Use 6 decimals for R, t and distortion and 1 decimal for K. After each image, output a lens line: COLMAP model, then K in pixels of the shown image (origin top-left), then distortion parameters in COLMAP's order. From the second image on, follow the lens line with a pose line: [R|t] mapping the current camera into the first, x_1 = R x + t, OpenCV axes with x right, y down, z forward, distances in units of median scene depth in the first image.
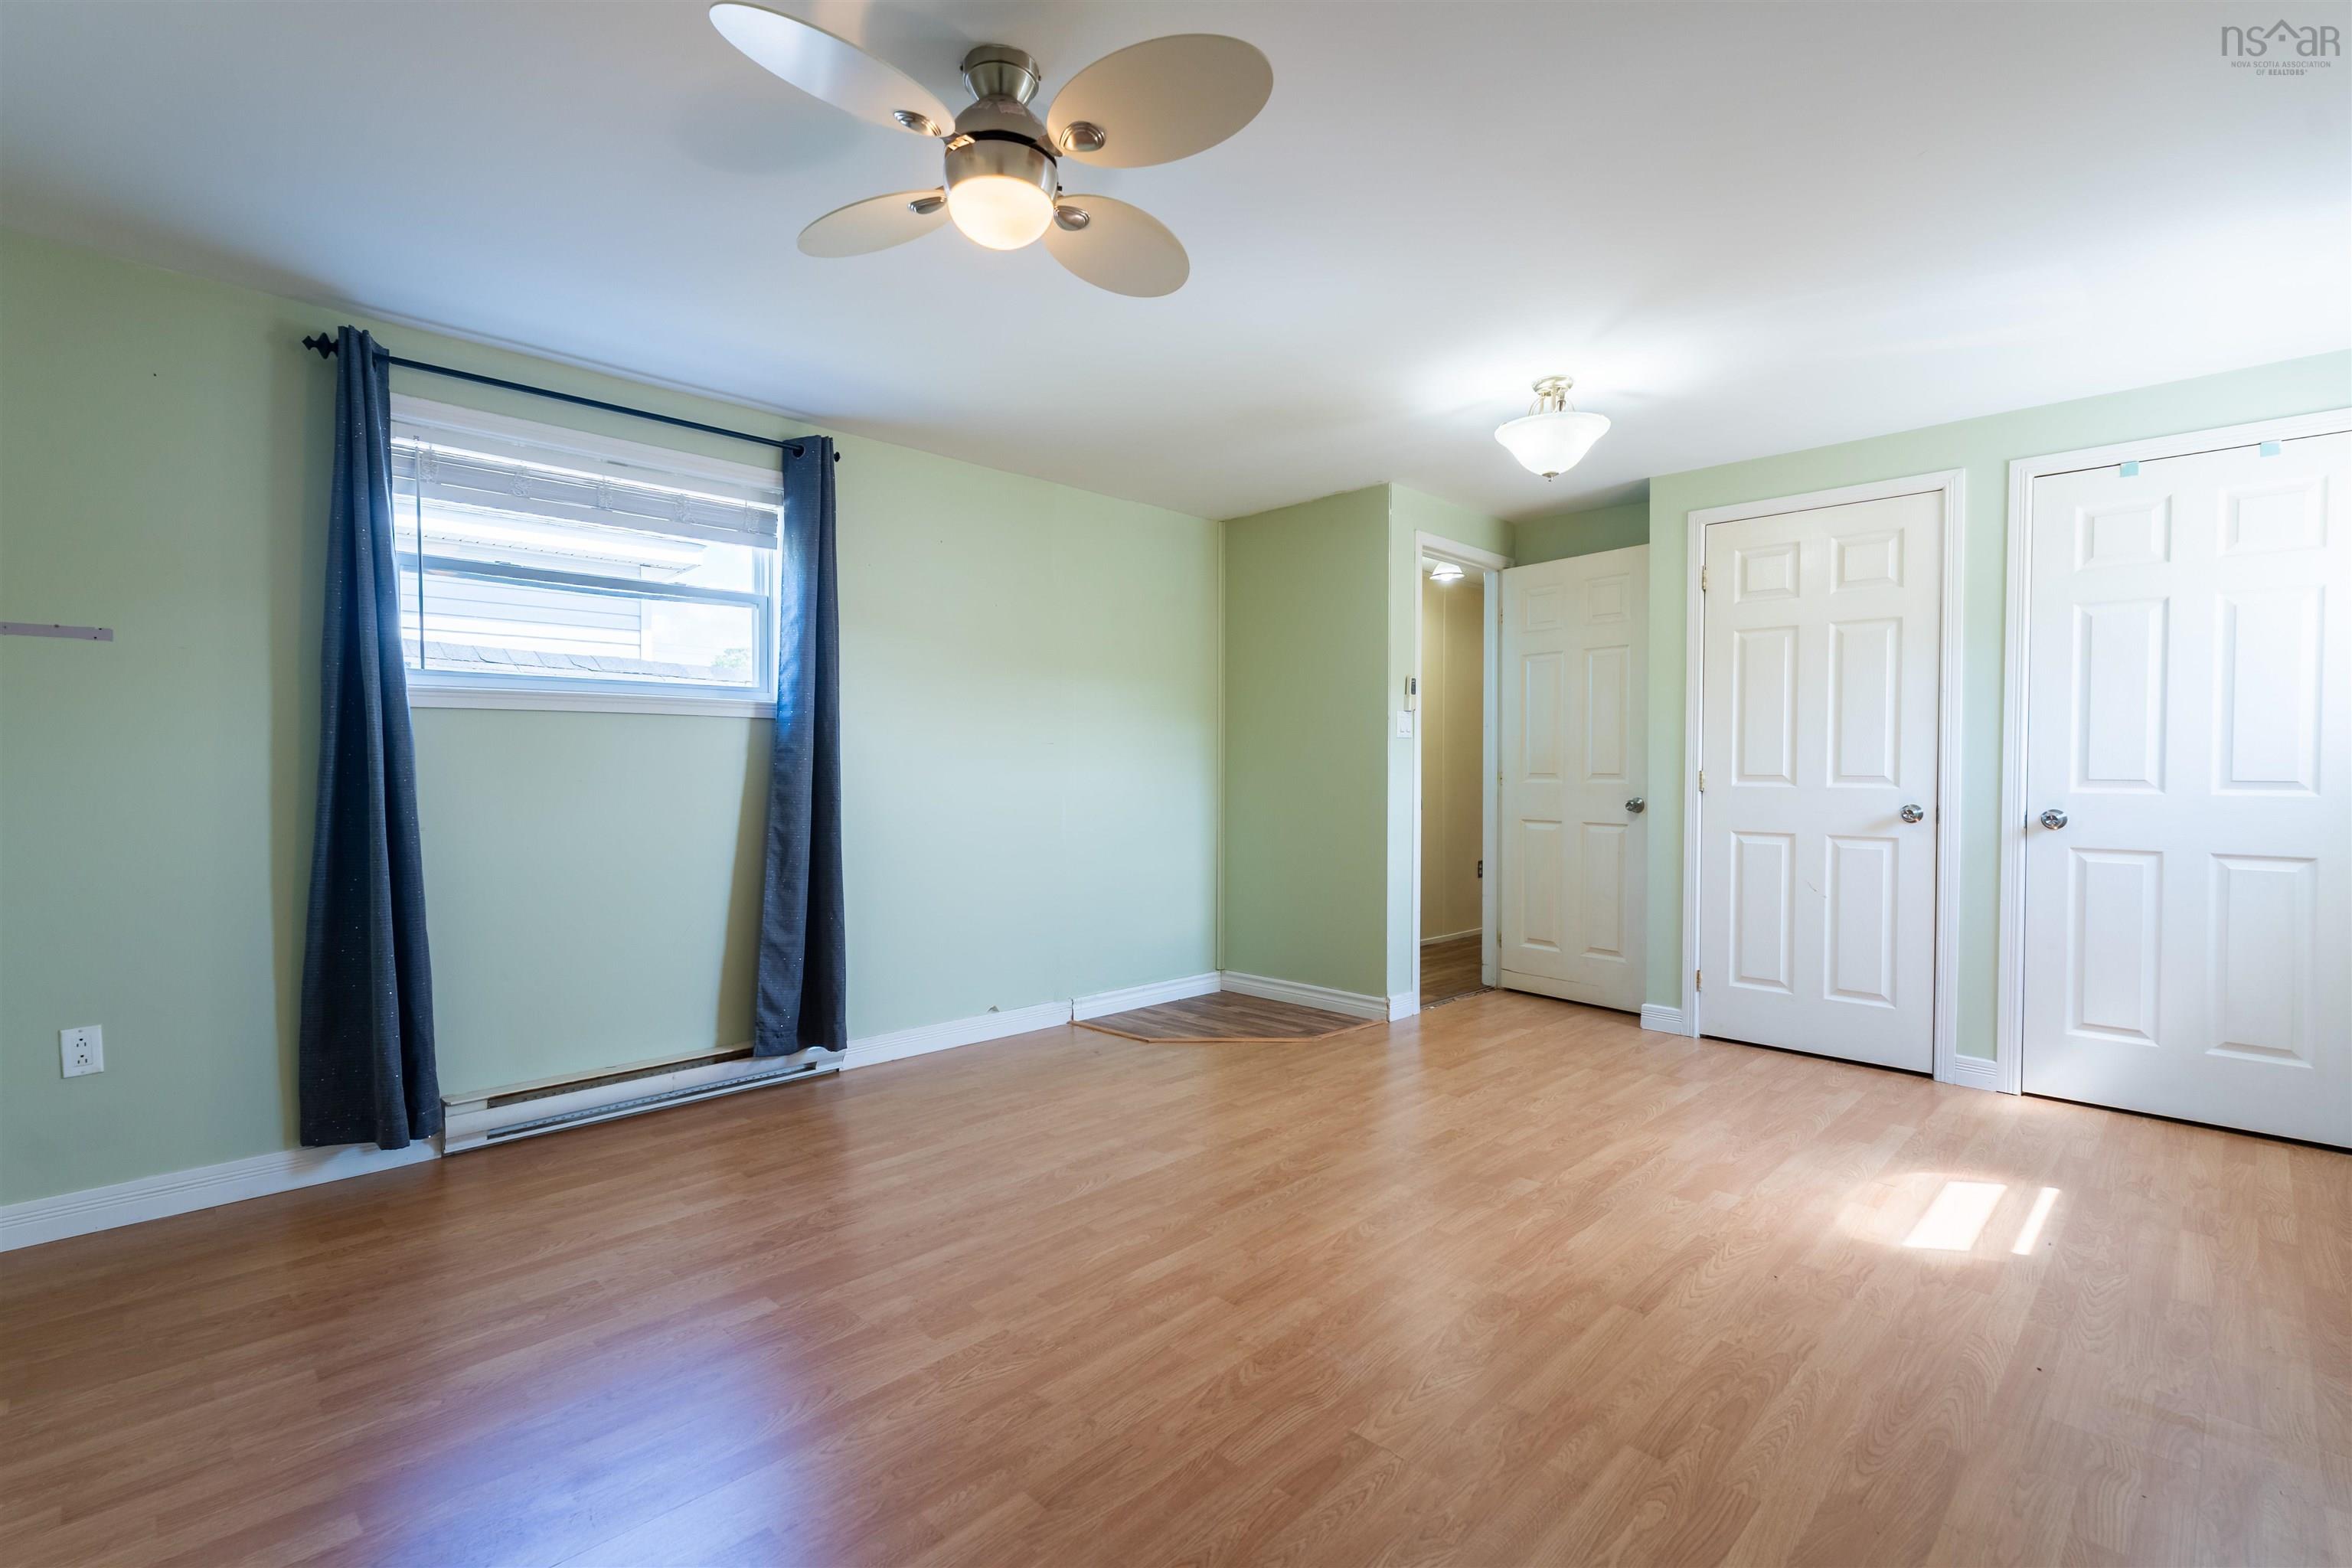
lens RADIAL K [[1097.0, 0, 1163.3], [0, 1097.0, 791.6], [0, 0, 1]] dist [0.012481, 0.000110]
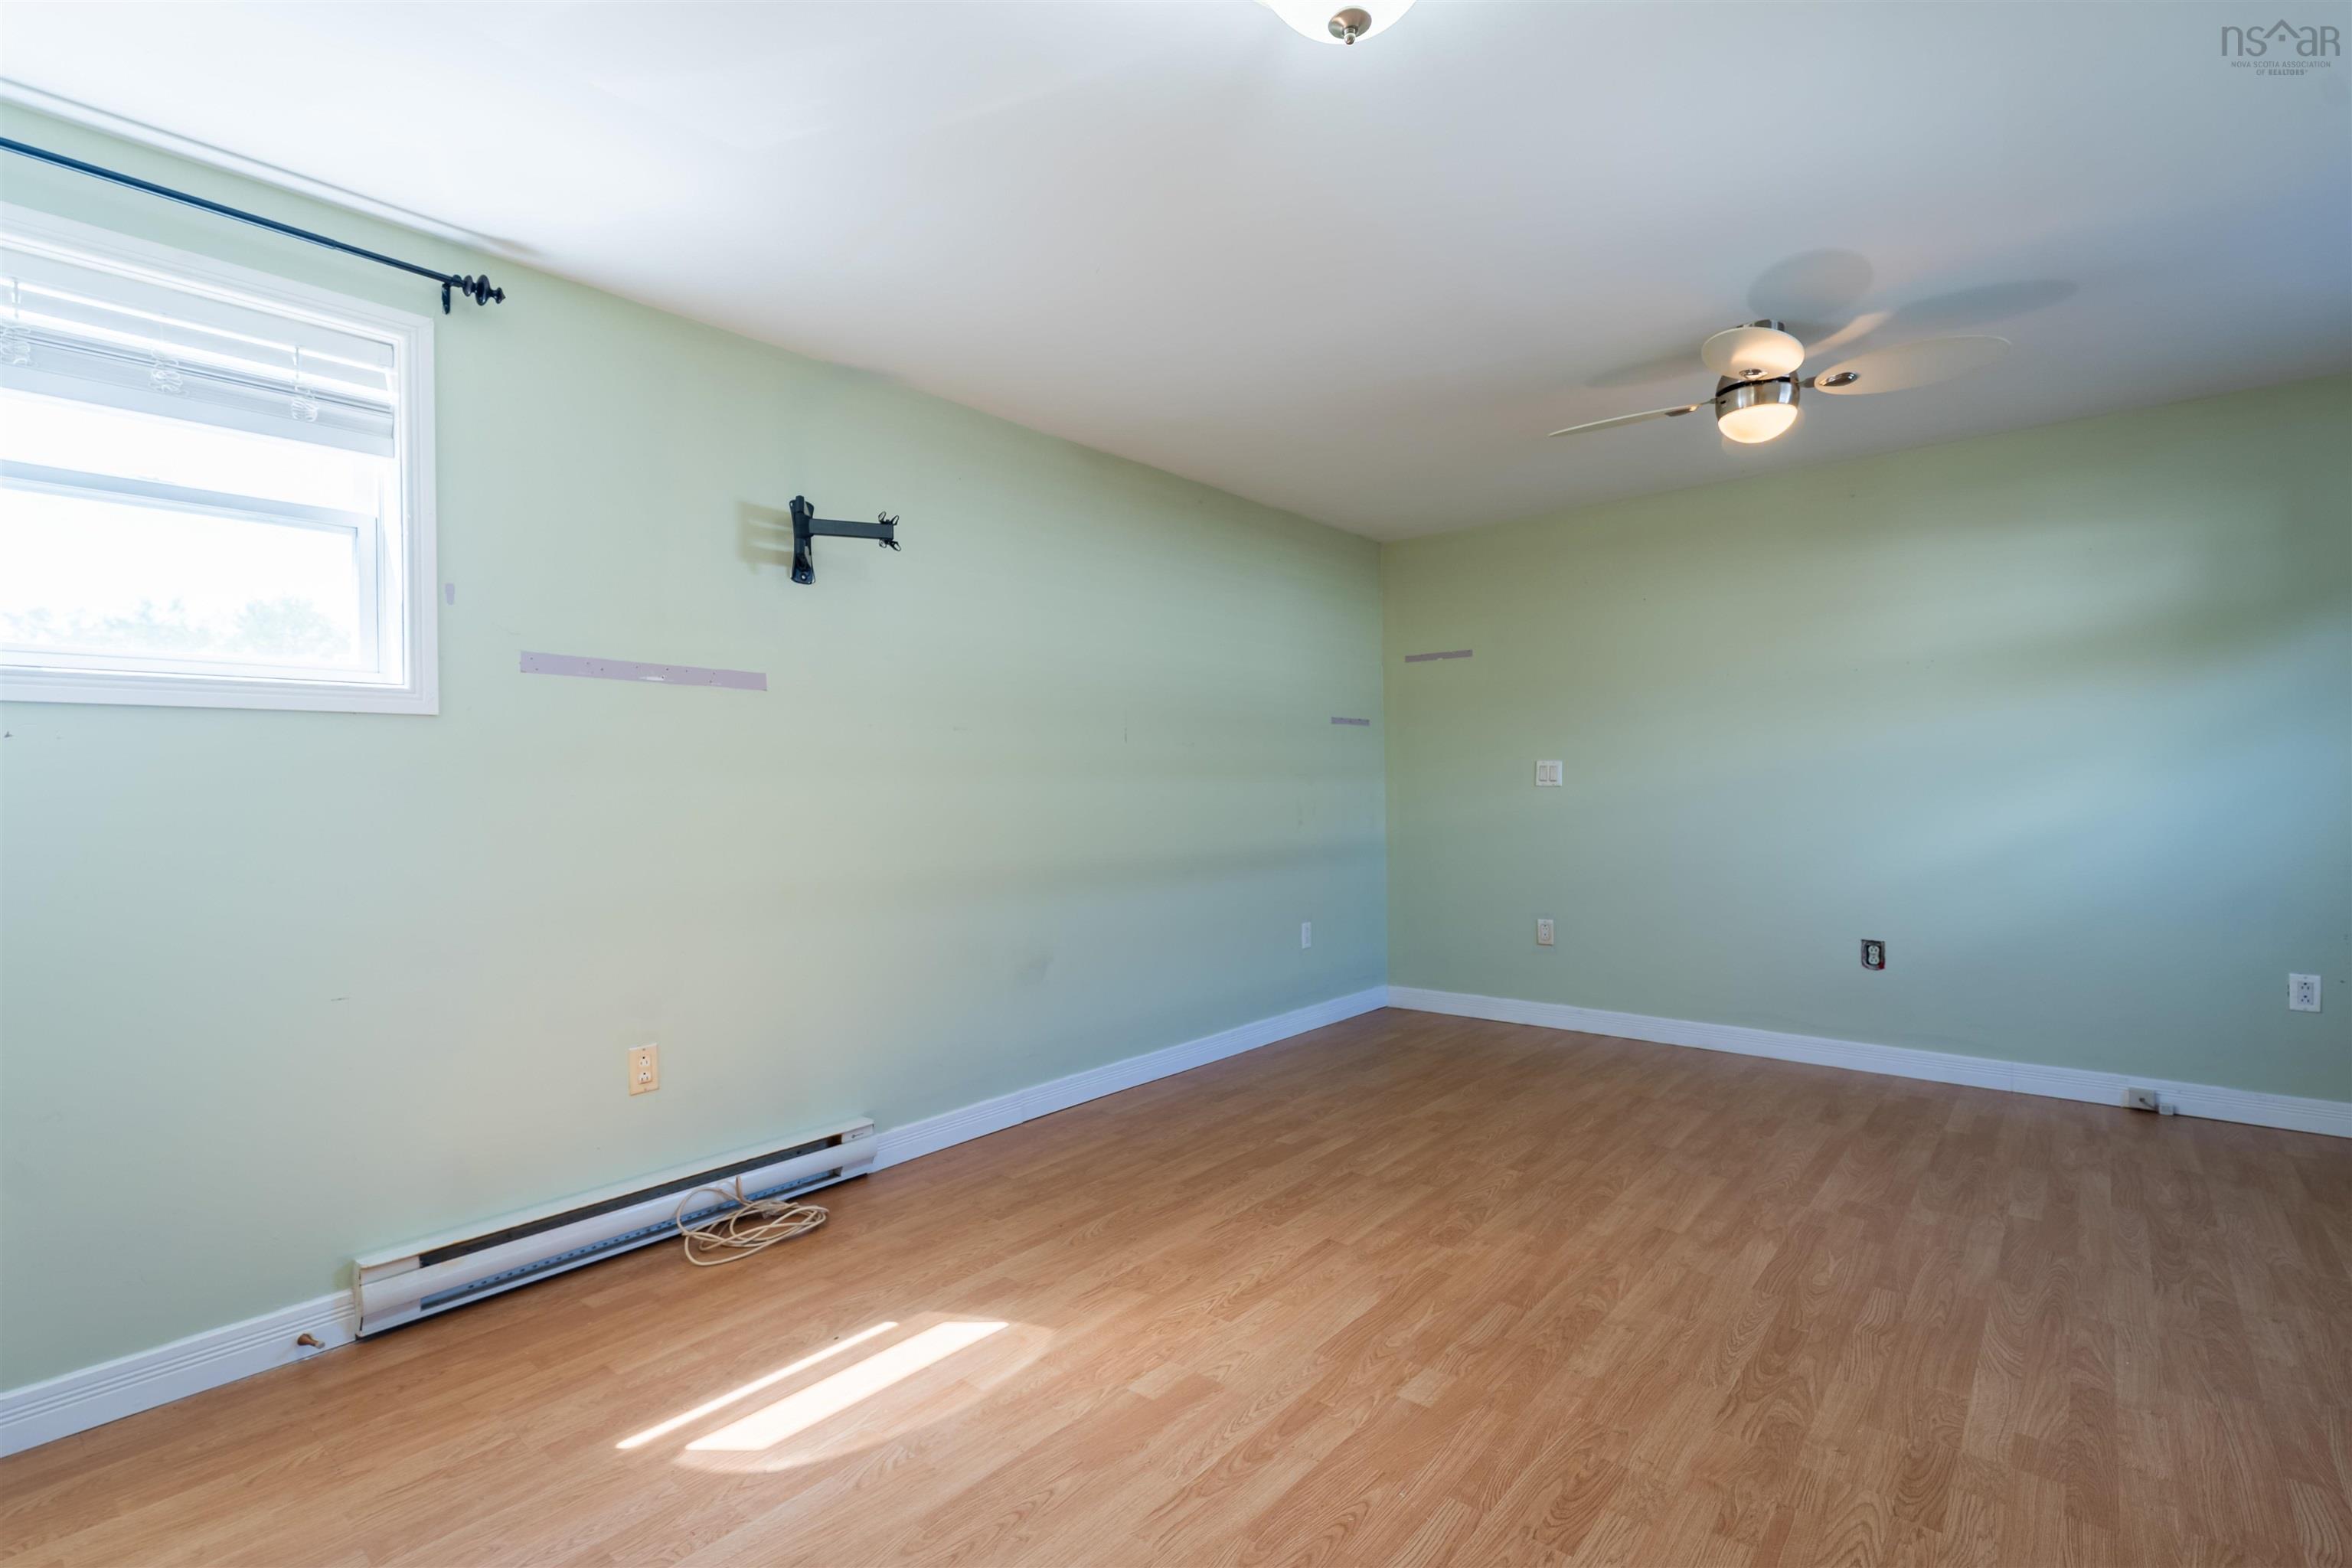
lens RADIAL K [[1067.1, 0, 1176.0], [0, 1067.1, 784.0], [0, 0, 1]] dist [0.001893, -0.004306]
pose [[-0.996479, 0.008719, -0.083385, 0.445527], [0.007228, 0.999809, 0.018161, -0.030004], [0.083527, 0.017494, -0.996352, 1.372652]]
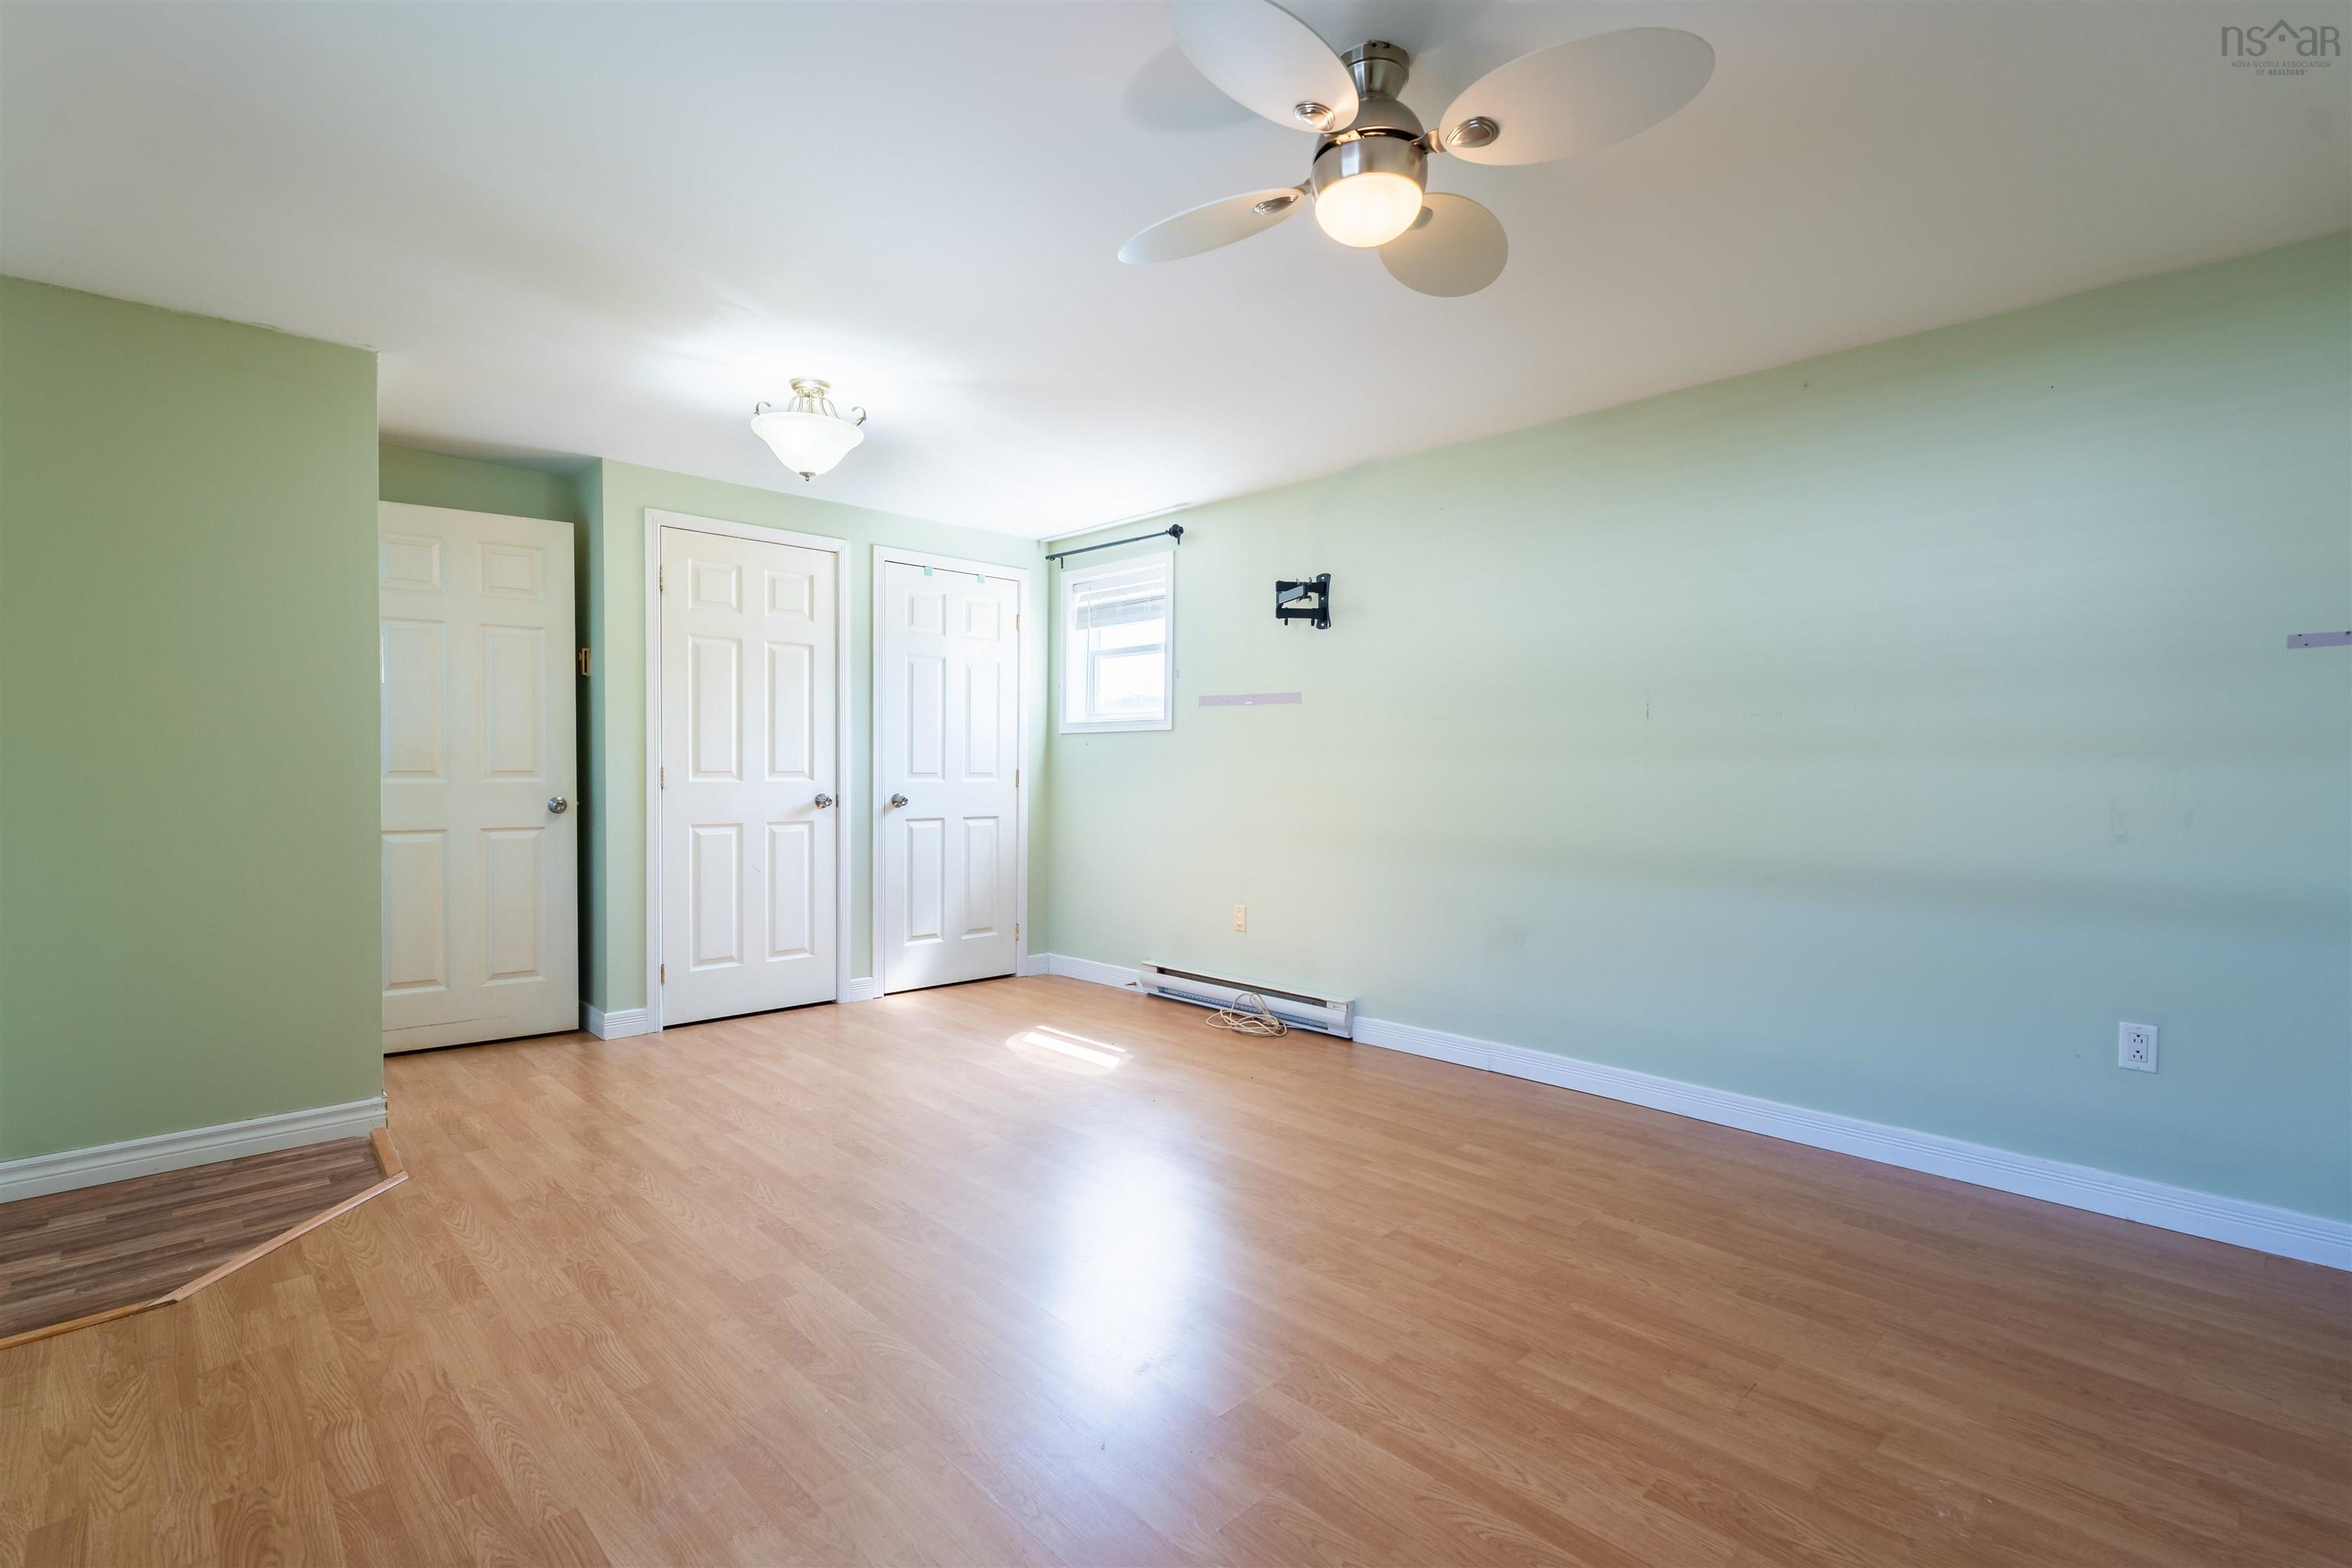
lens RADIAL K [[1086.1, 0, 1168.3], [0, 1086.1, 783.5], [0, 0, 1]] dist [0.005037, 0.000546]
pose [[0.006200, -0.020335, 0.999774, -0.649310], [0.017095, 0.999649, 0.020226, -0.021023], [-0.999835, 0.016966, 0.006545, 0.666231]]
